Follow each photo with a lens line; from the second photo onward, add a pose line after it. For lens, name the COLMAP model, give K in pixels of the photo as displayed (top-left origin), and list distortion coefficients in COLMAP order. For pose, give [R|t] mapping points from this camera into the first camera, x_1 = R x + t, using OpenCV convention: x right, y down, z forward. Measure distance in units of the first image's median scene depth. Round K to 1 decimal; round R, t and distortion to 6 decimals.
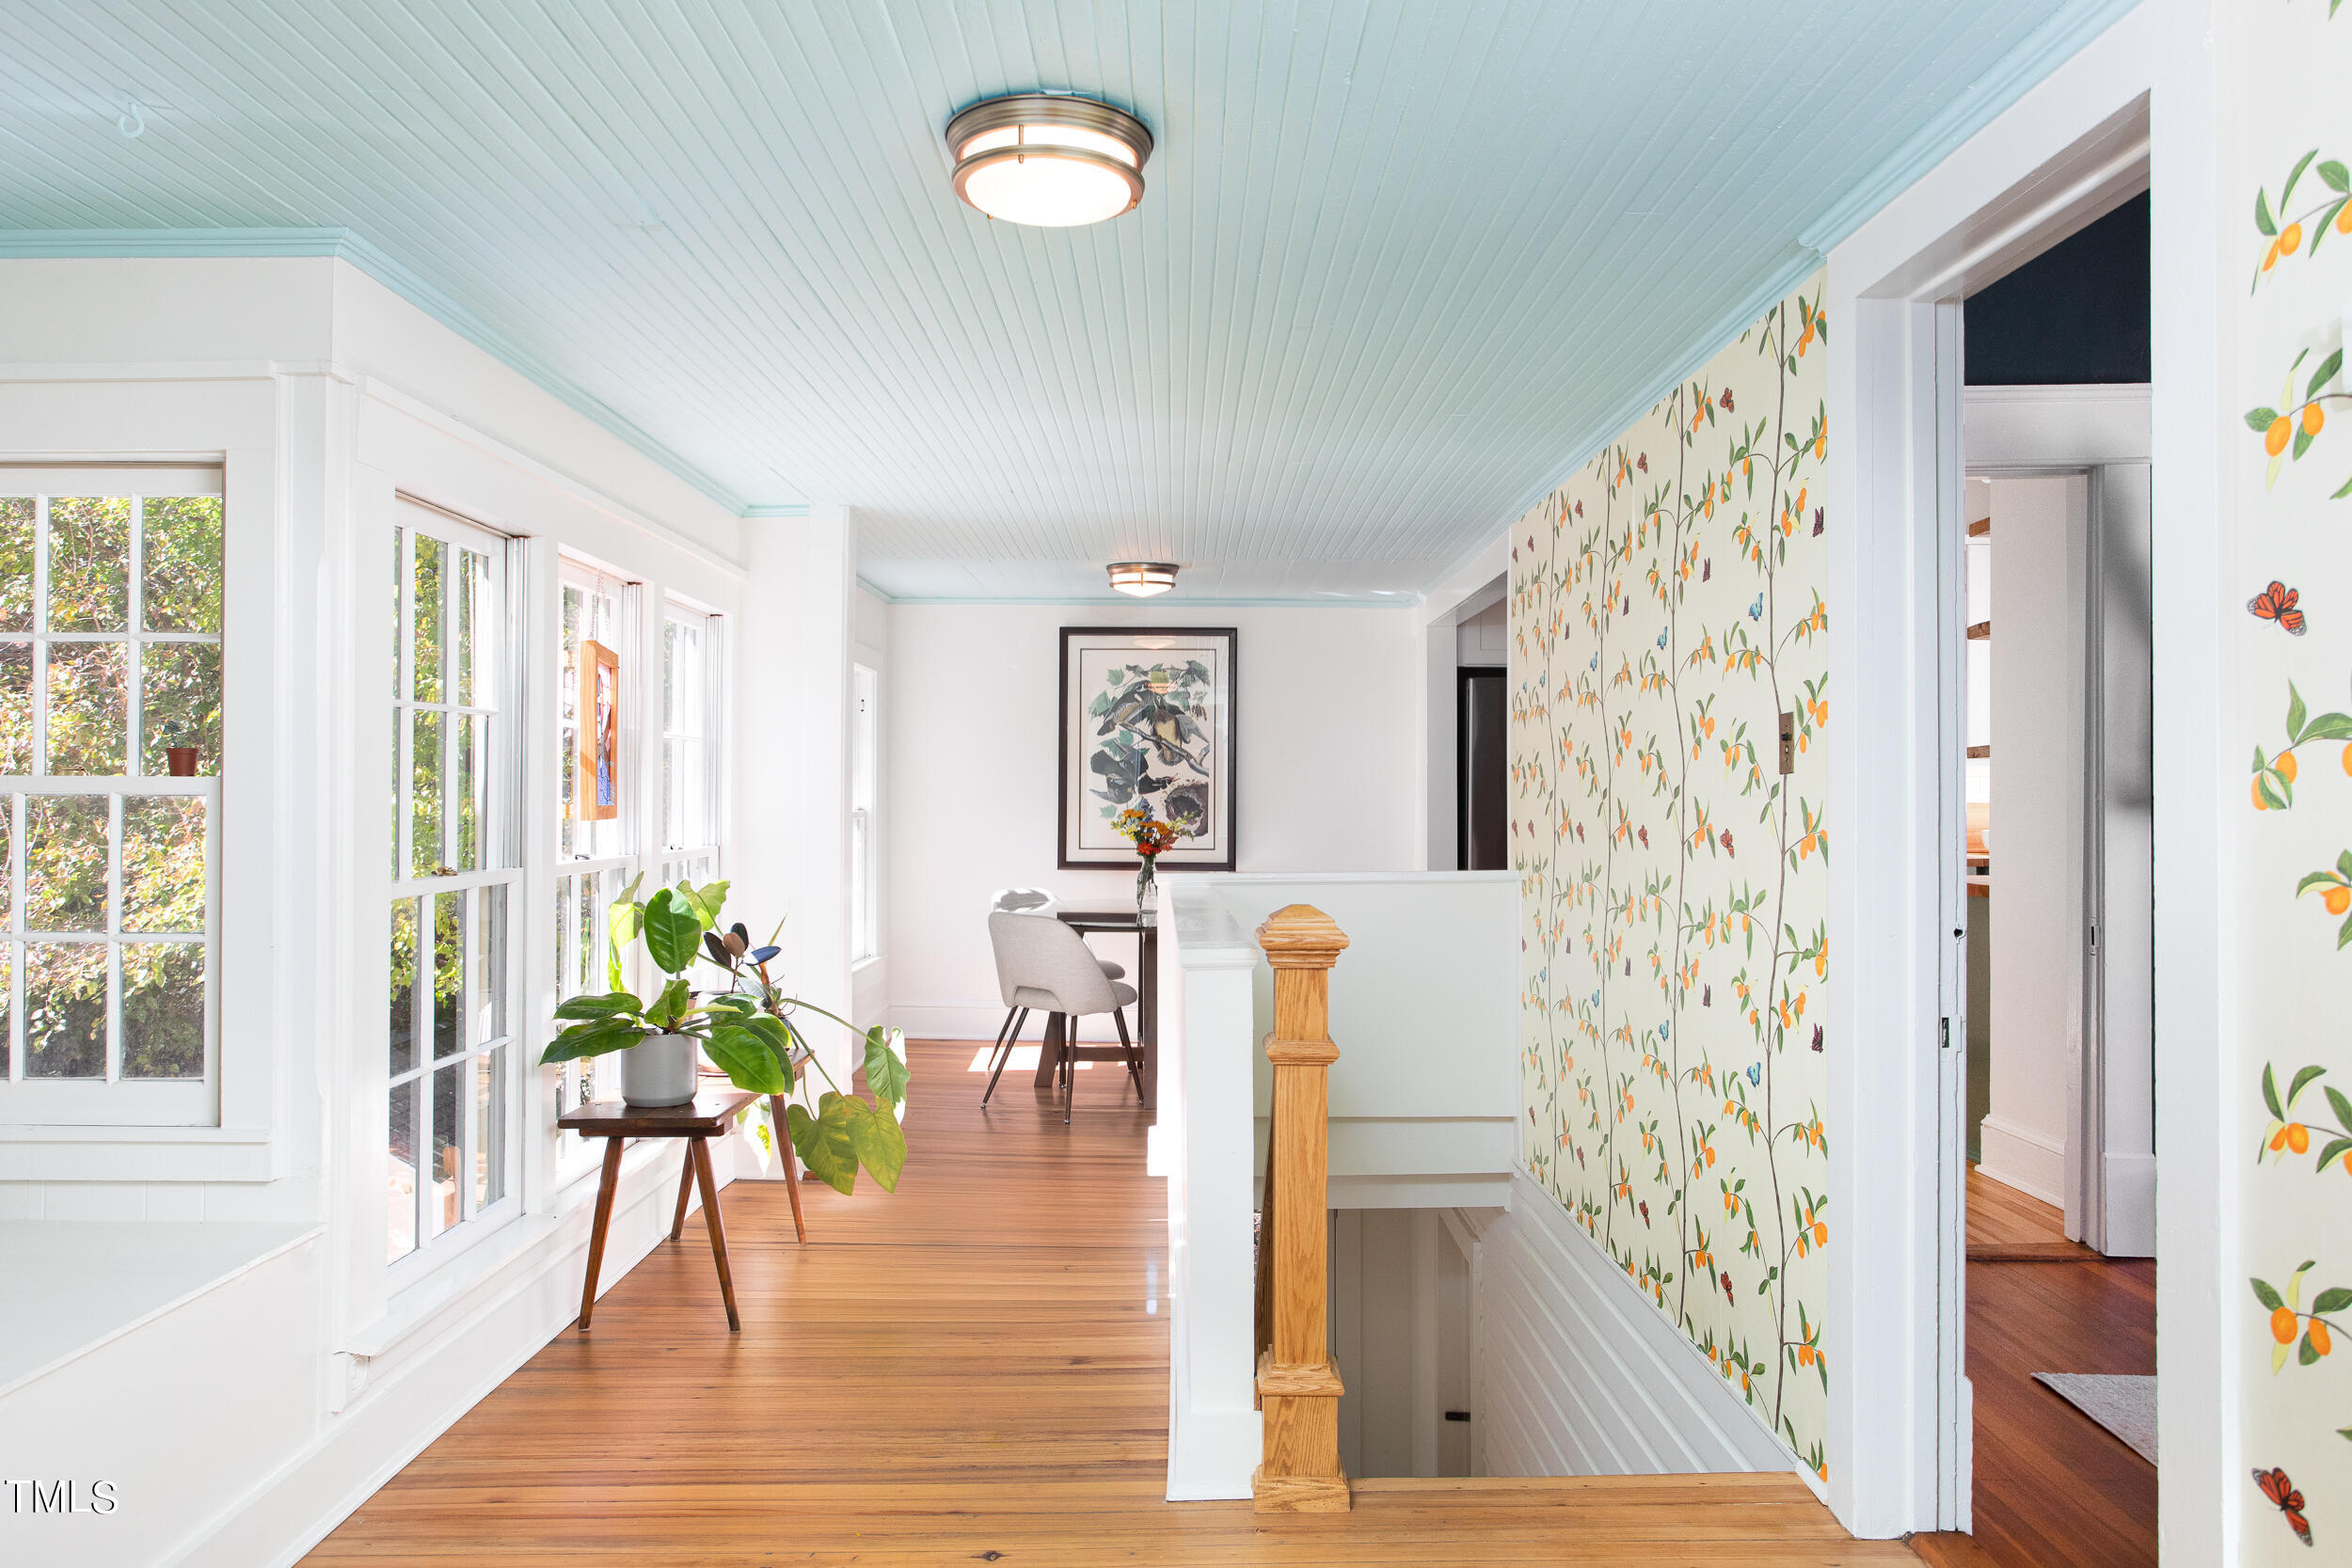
lens RADIAL K [[1514.6, 0, 1176.2], [0, 1514.6, 790.5], [0, 0, 1]] dist [-0.004827, 0.000009]
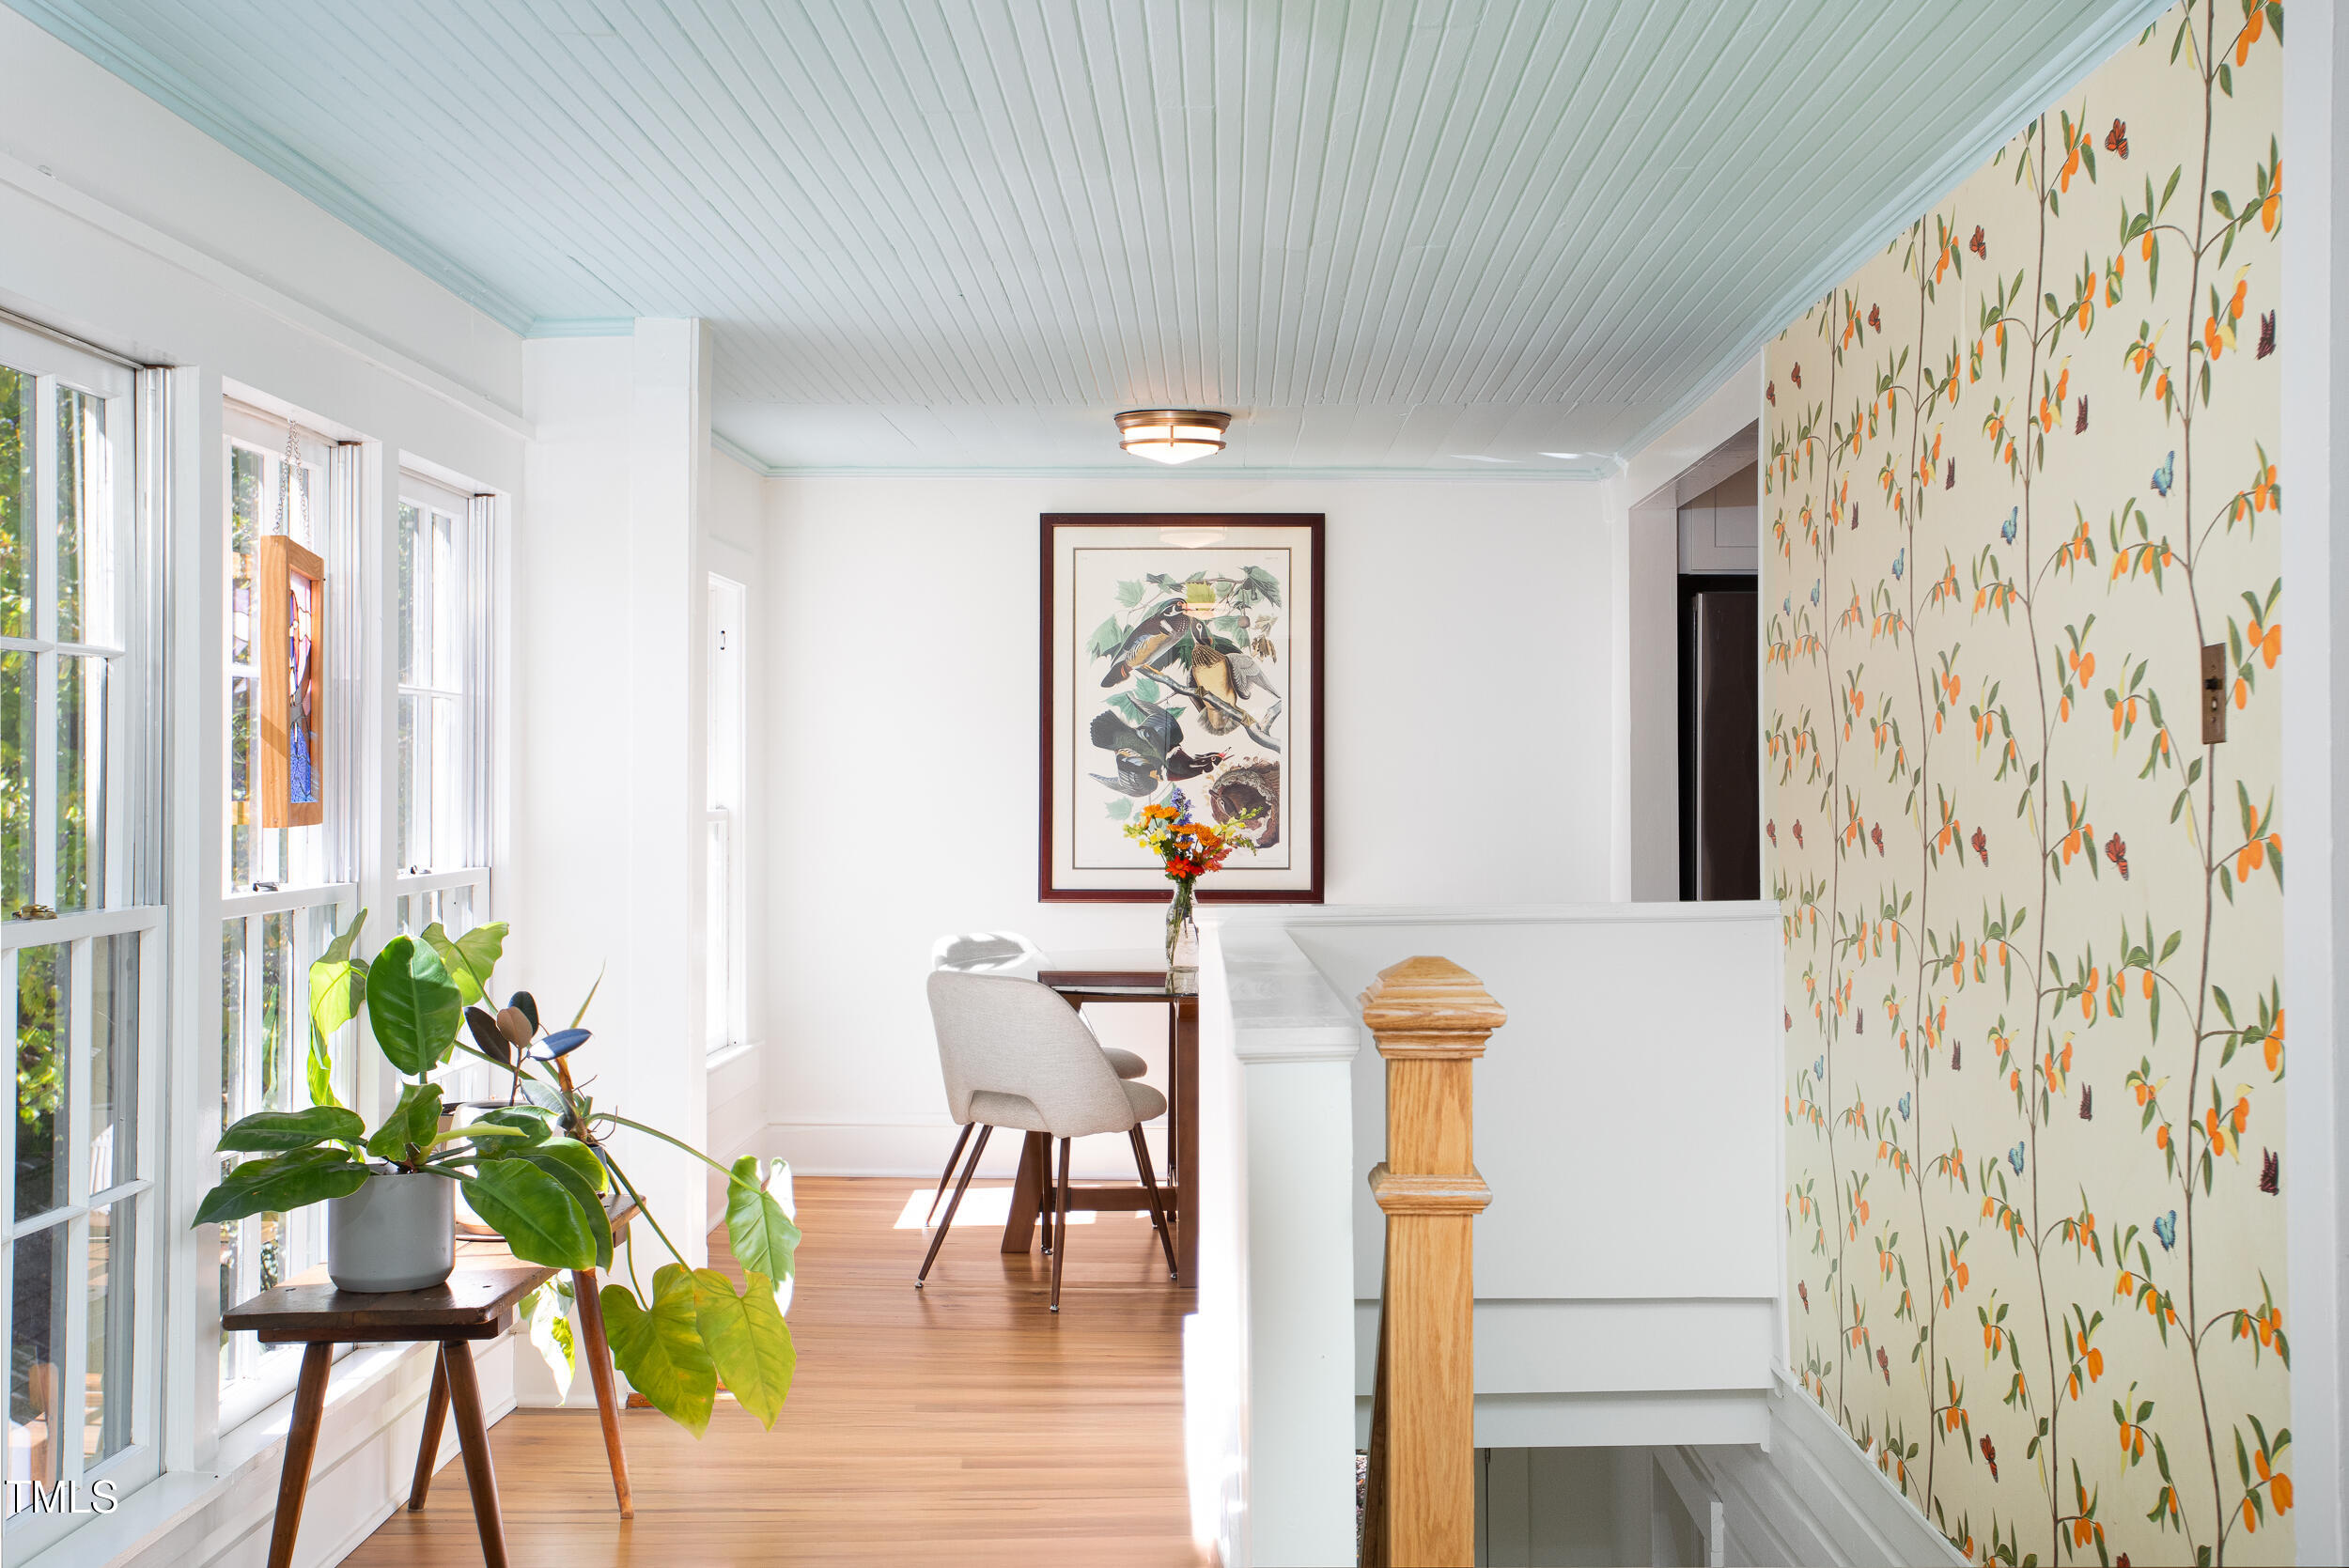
lens RADIAL K [[2708.0, 0, 1179.2], [0, 2708.0, 783.6], [0, 0, 1]] dist [0.087683, 0.000000]
pose [[0.999792, -0.003986, -0.020007, 0.002311], [0.004019, 0.999991, 0.001630, 0.001727], [0.020001, -0.001710, 0.999799, -0.116674]]
